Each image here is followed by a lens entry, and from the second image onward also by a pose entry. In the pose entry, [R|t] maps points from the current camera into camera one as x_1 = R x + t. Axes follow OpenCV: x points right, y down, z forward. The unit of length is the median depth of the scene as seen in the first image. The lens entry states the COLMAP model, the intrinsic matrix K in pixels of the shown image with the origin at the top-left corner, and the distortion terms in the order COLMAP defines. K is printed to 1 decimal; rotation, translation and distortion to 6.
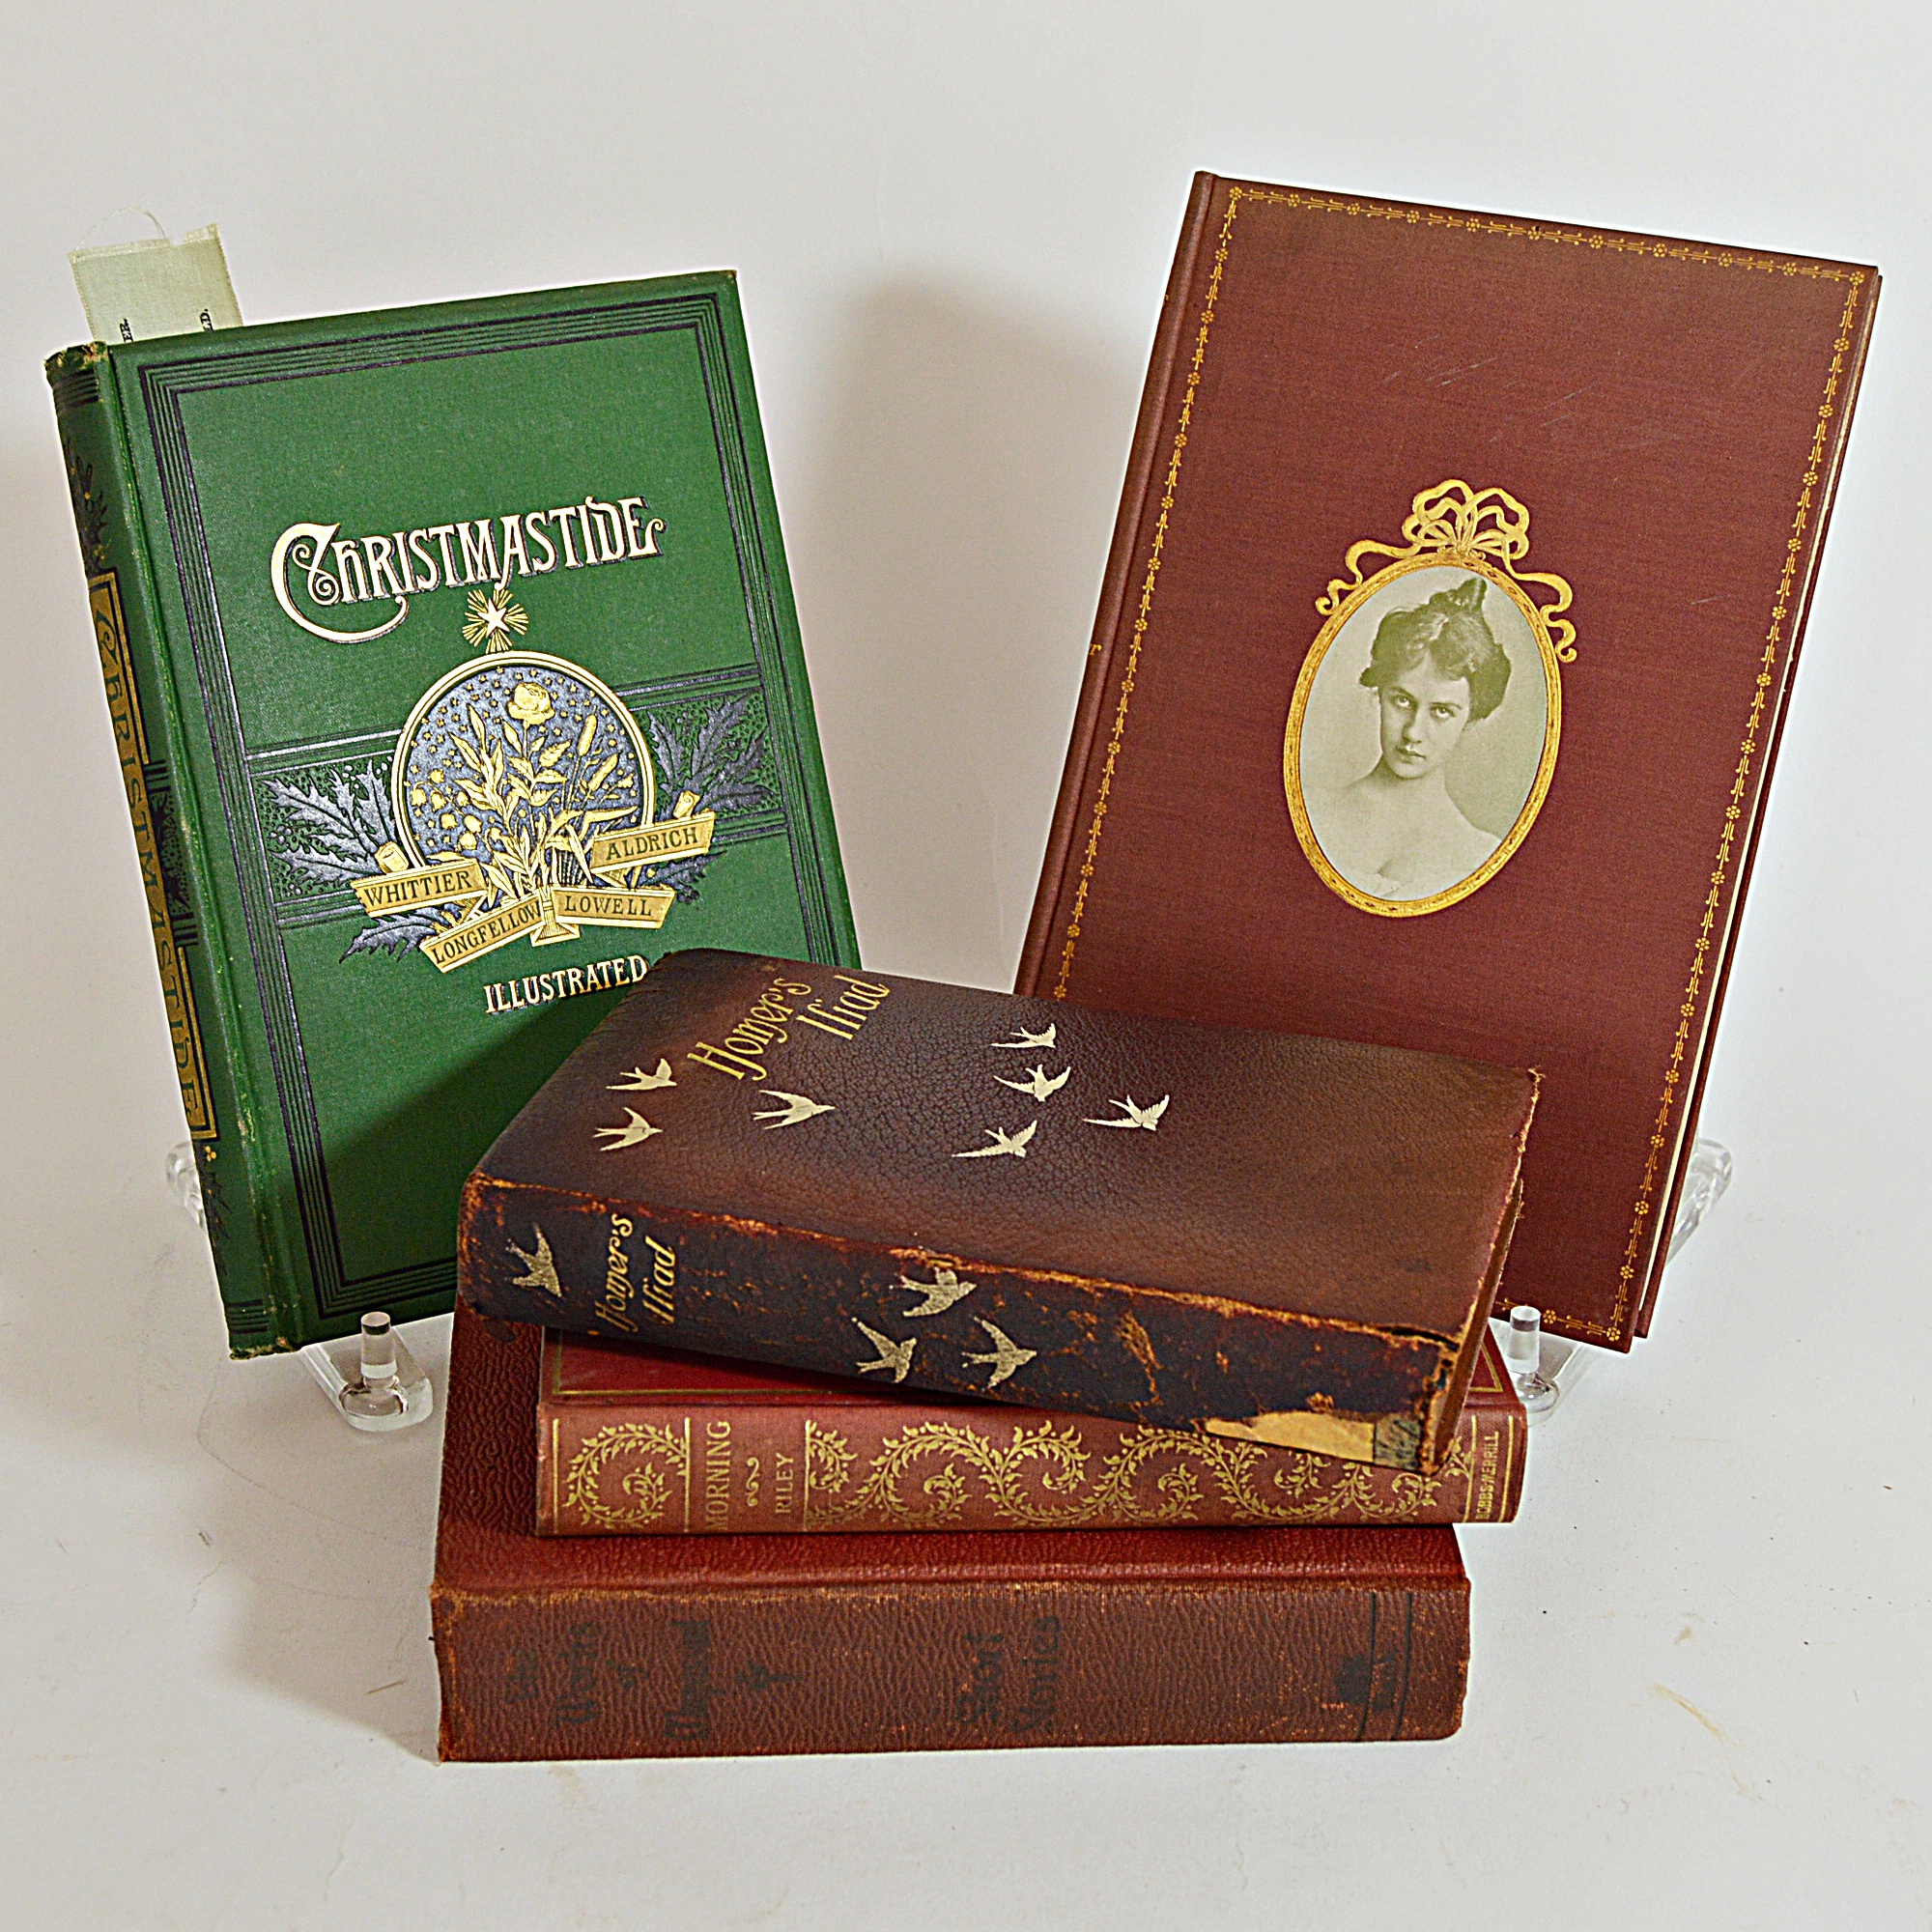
lens RADIAL K [[3813.1, 0, 821.3], [0, 3813.1, 932.1], [0, 0, 1]] dist [-0.055119, 0.000000]
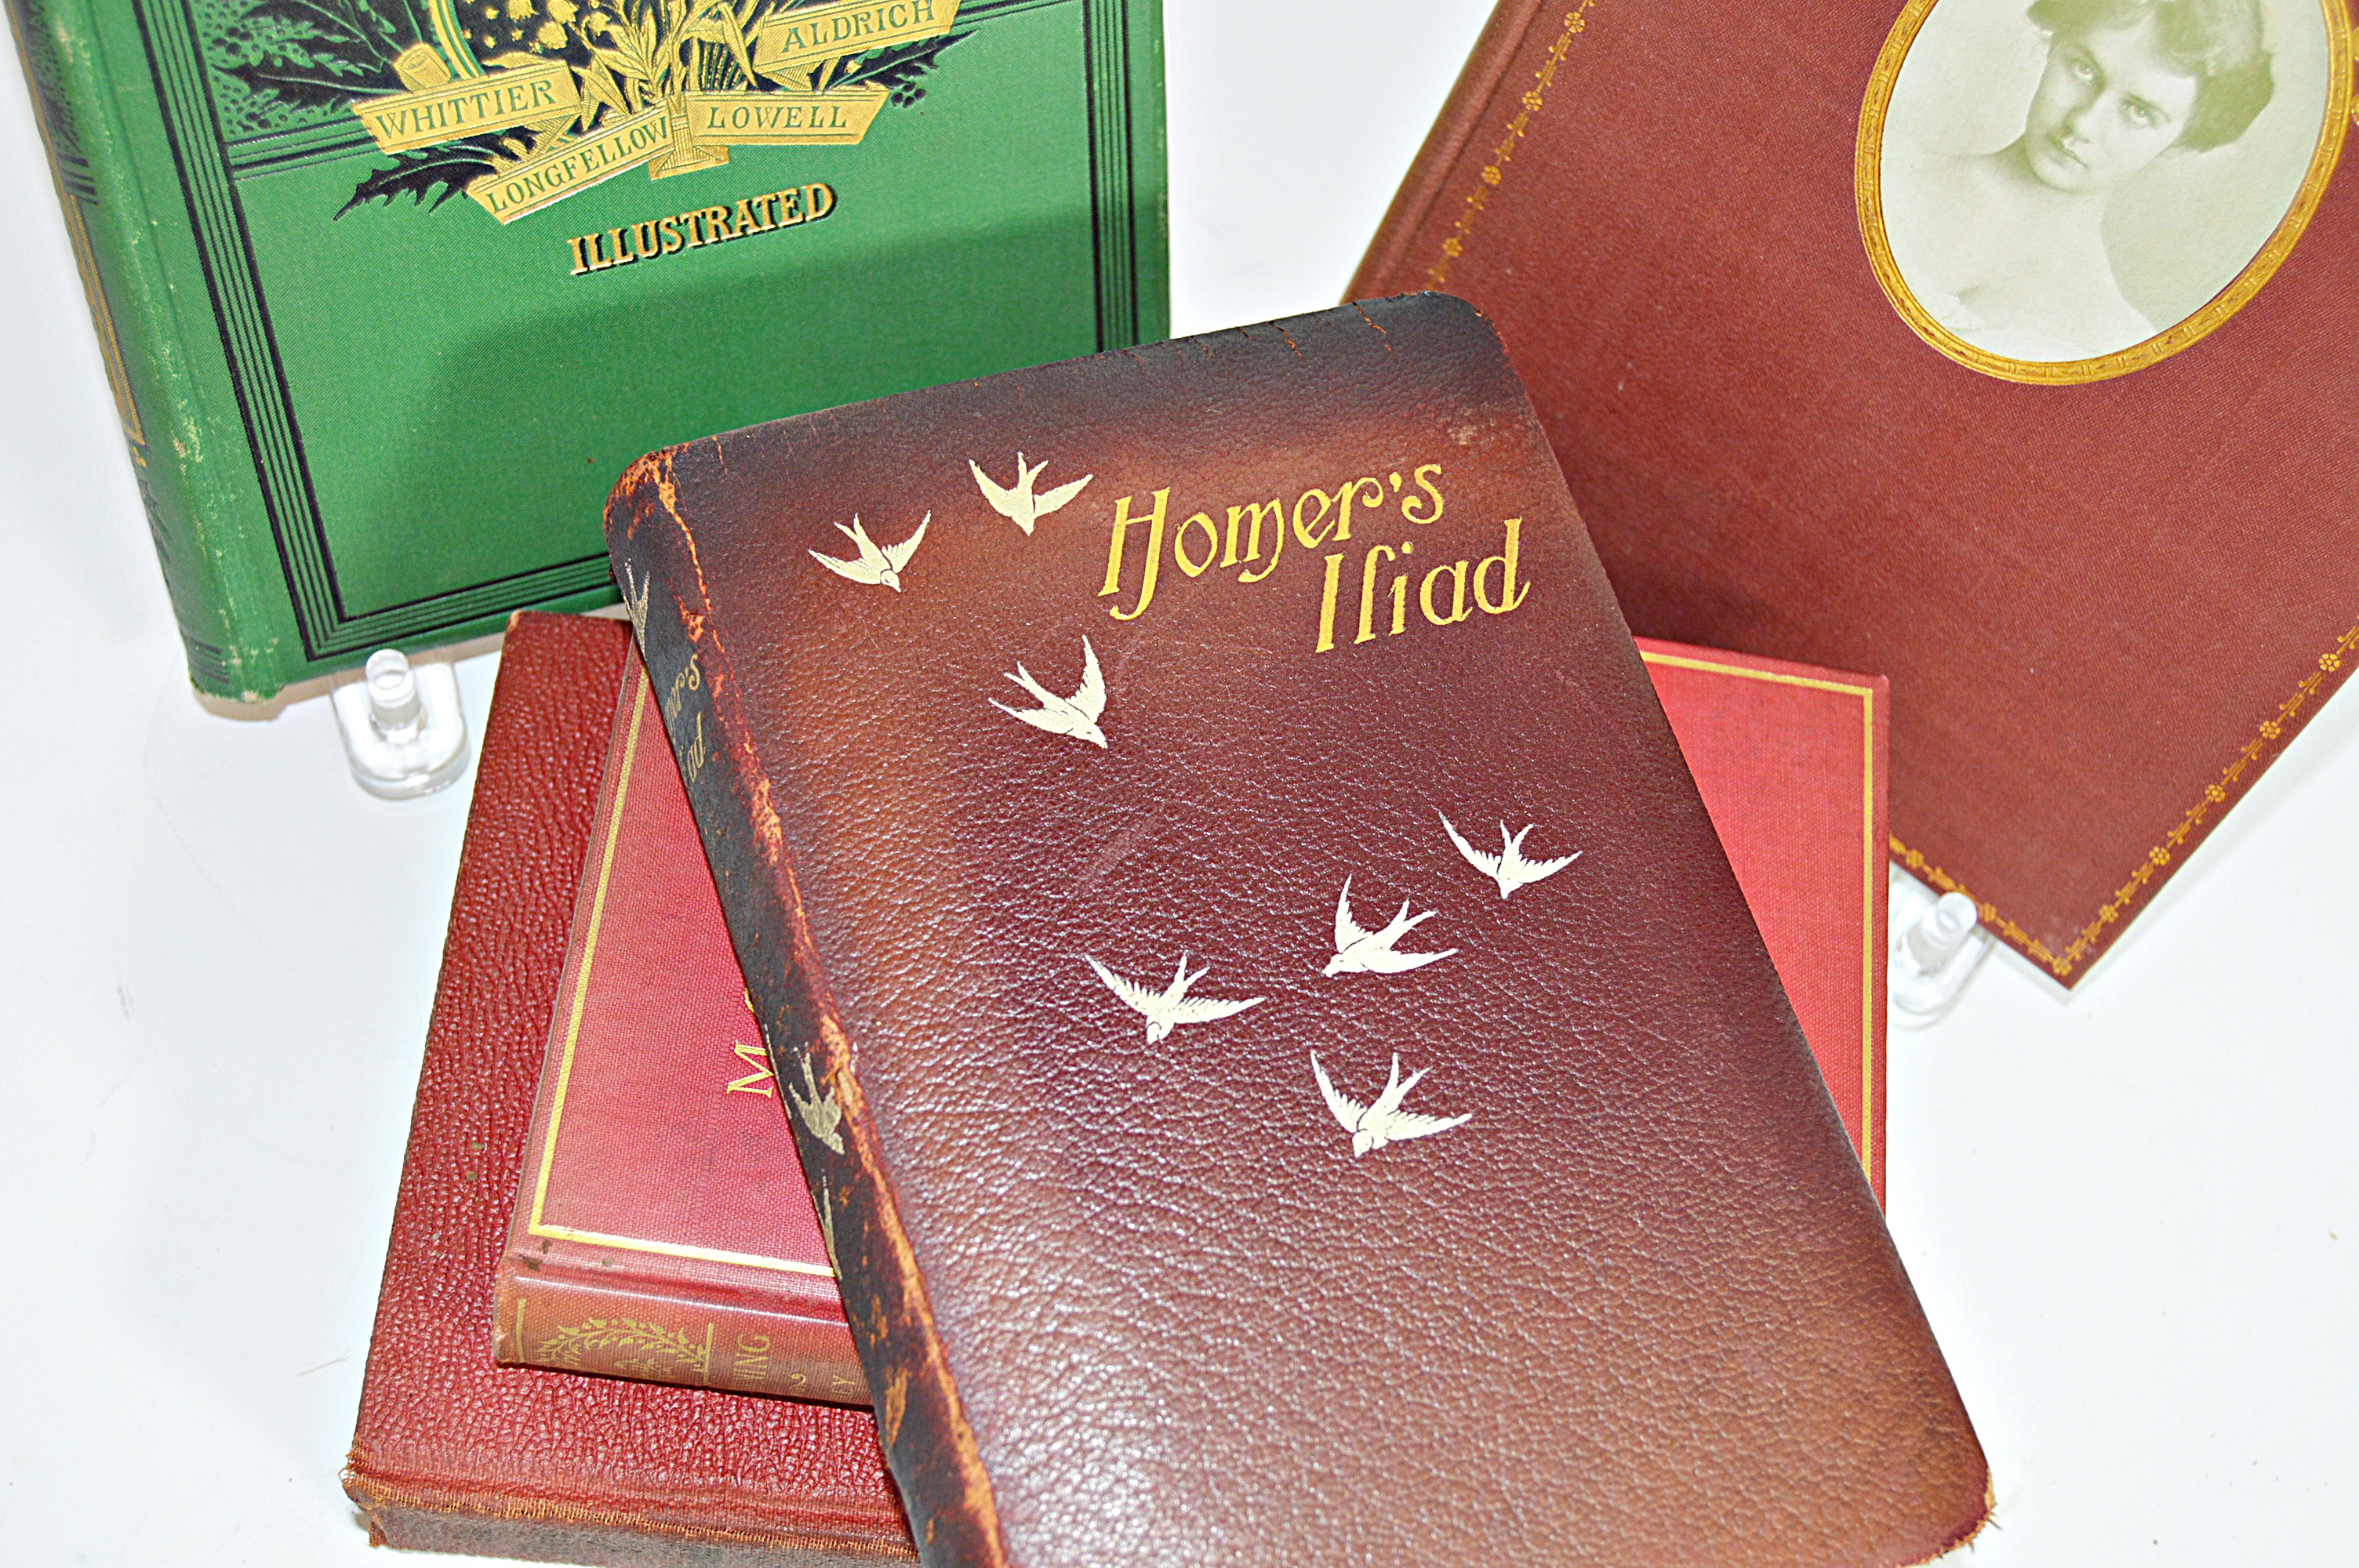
lens RADIAL K [[3096.1, 0, 1189.6], [0, 3096.1, 796.8], [0, 0, 1]] dist [-0.072378, 0.000000]
pose [[0.984158, 0.168024, 0.056580, 0.002235], [-0.164488, 0.746238, 0.645037, -0.269944], [0.066160, -0.644125, 0.762053, 0.540102]]
